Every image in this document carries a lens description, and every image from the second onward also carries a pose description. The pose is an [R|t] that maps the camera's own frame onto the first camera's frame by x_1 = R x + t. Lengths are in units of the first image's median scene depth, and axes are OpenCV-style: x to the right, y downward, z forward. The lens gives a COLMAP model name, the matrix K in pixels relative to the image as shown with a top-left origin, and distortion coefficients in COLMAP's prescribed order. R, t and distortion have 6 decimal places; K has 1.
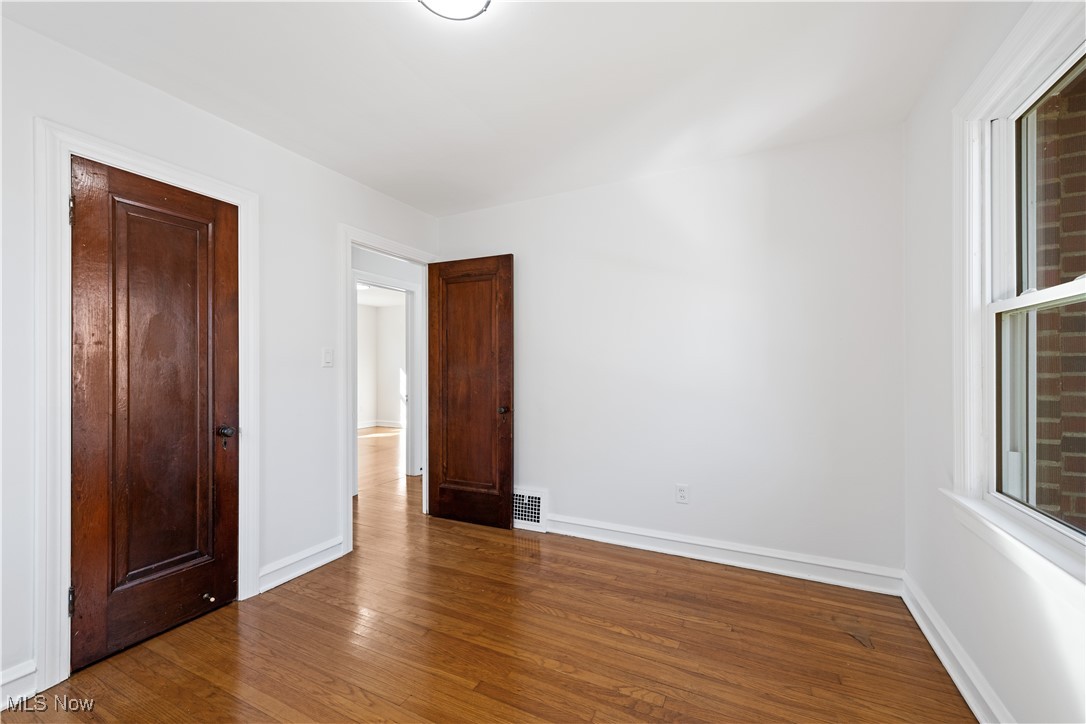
lens RADIAL K [[434.6, 0, 545.3], [0, 434.6, 366.1], [0, 0, 1]] dist [0.000134, 0.000138]
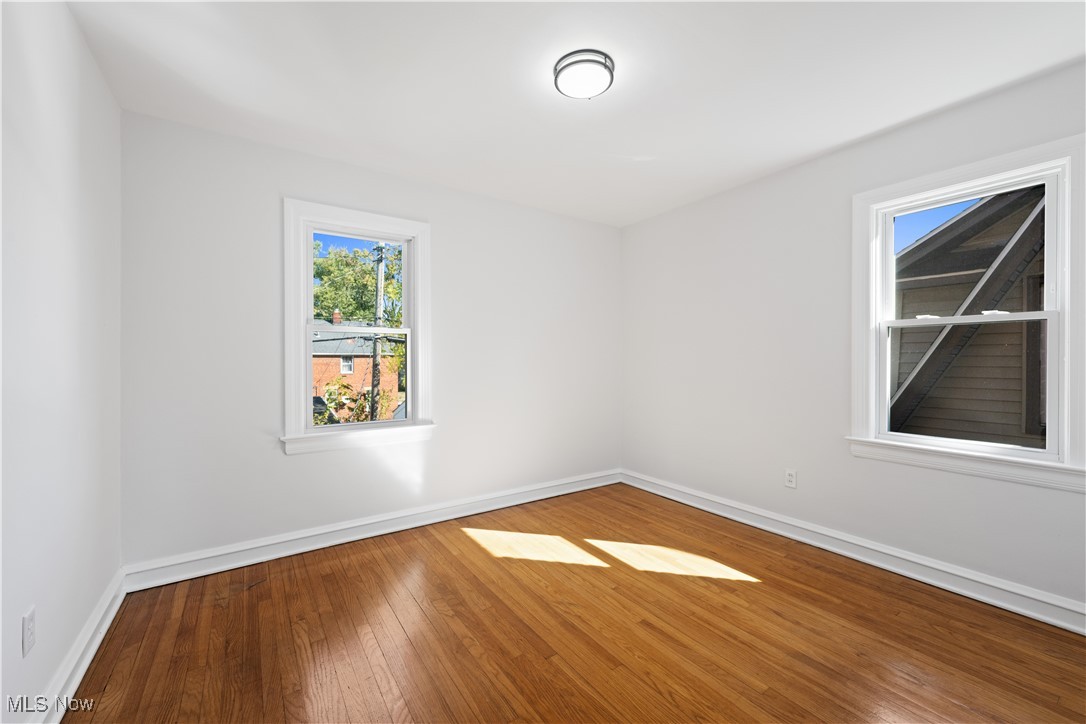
lens RADIAL K [[434.6, 0, 542.1], [0, 434.6, 362.1], [0, 0, 1]] dist [0.000134, 0.000138]
pose [[-0.872722, 0.005260, 0.488190, -0.611134], [0.002650, 0.999978, -0.006036, 0.025428], [-0.488211, -0.003974, -0.872717, 1.803928]]
